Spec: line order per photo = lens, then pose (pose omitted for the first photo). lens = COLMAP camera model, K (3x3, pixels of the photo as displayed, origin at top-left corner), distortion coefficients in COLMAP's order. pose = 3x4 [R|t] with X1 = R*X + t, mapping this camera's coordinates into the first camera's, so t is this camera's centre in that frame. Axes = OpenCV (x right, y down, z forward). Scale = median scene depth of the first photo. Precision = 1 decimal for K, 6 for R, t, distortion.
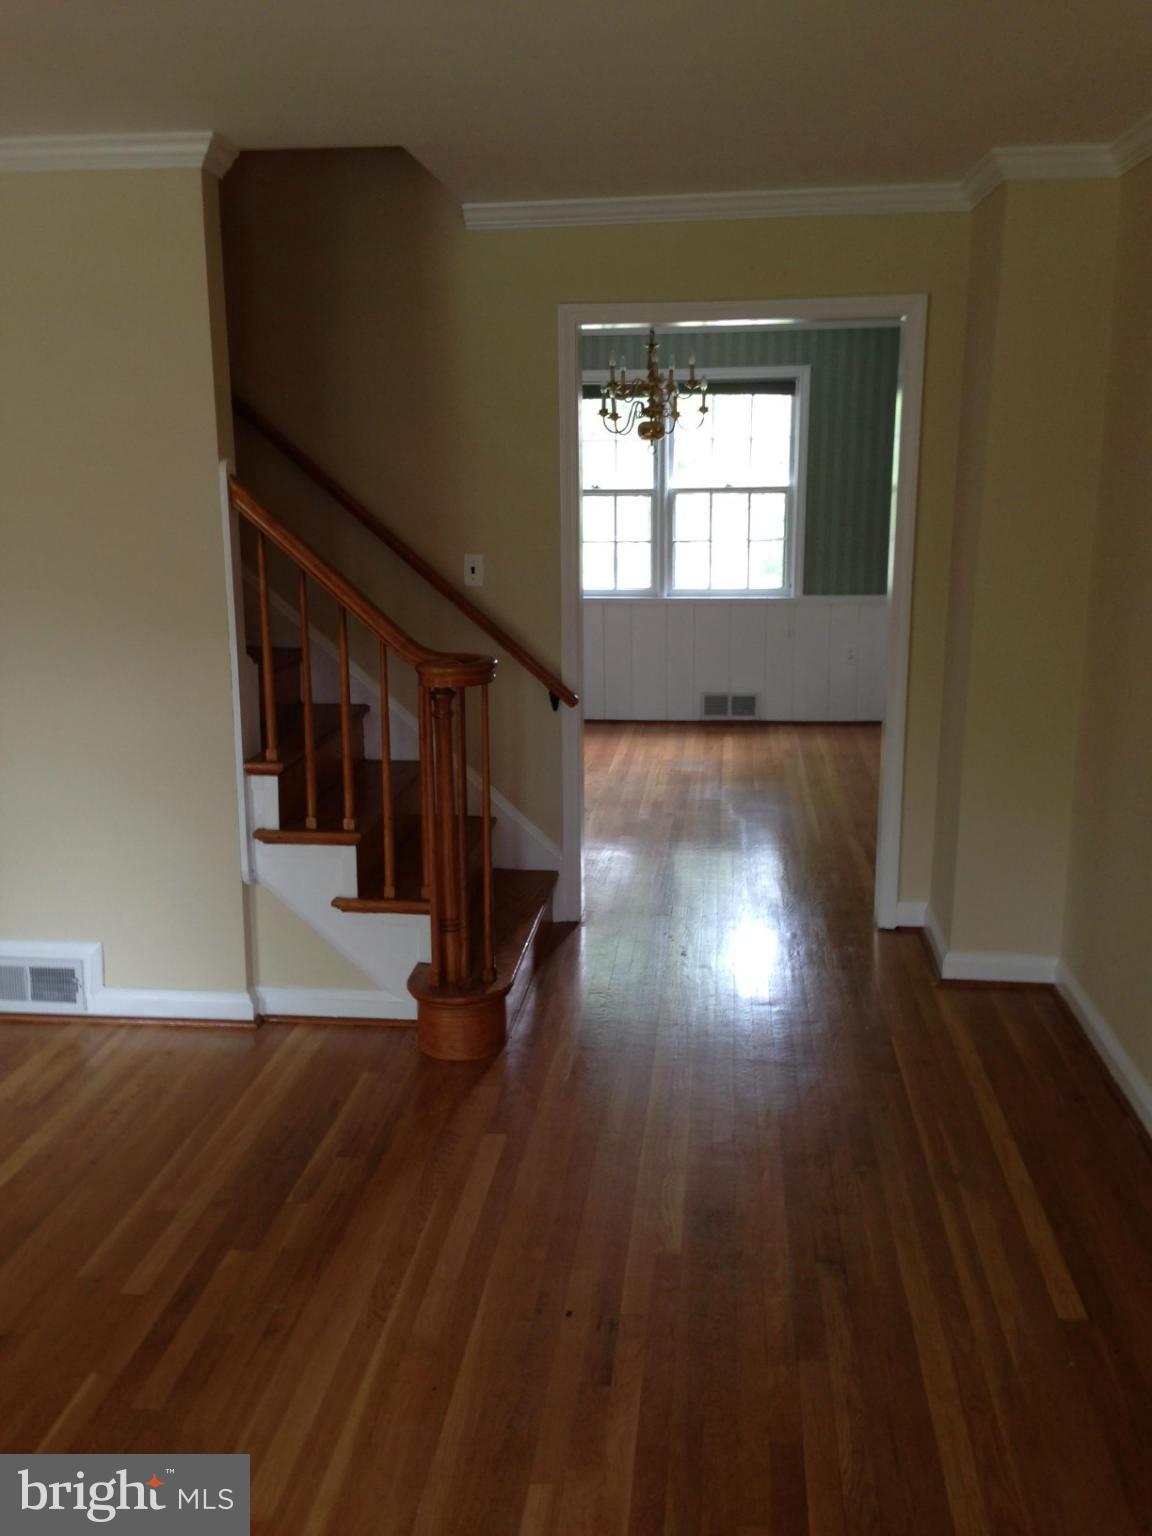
lens RADIAL K [[1417.8, 0, 573.7], [0, 1417.8, 765.5], [0, 0, 1]] dist [0.079265, 0.000000]
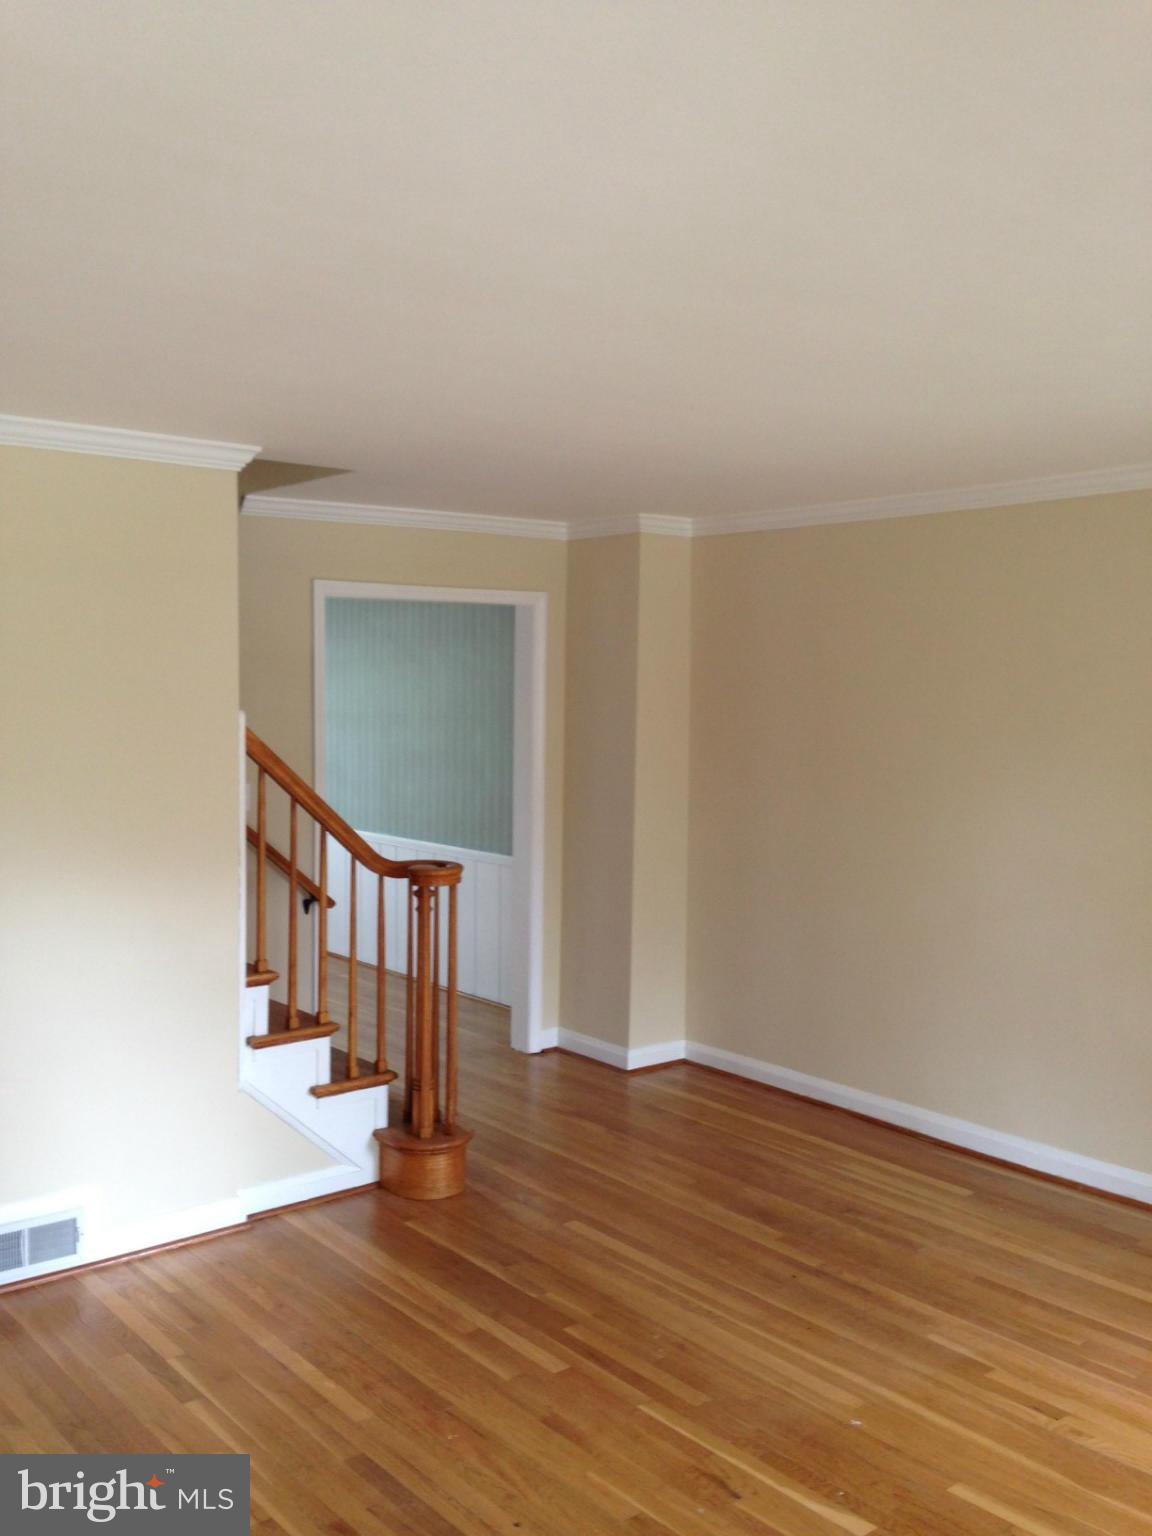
lens RADIAL K [[1417.8, 0, 582.0], [0, 1417.8, 769.7], [0, 0, 1]] dist [0.079265, 0.000000]
pose [[0.702140, -0.035720, 0.711142, -0.816528], [0.138653, 0.986481, -0.087348, -0.027095], [-0.698409, 0.159932, 0.697601, 0.019467]]
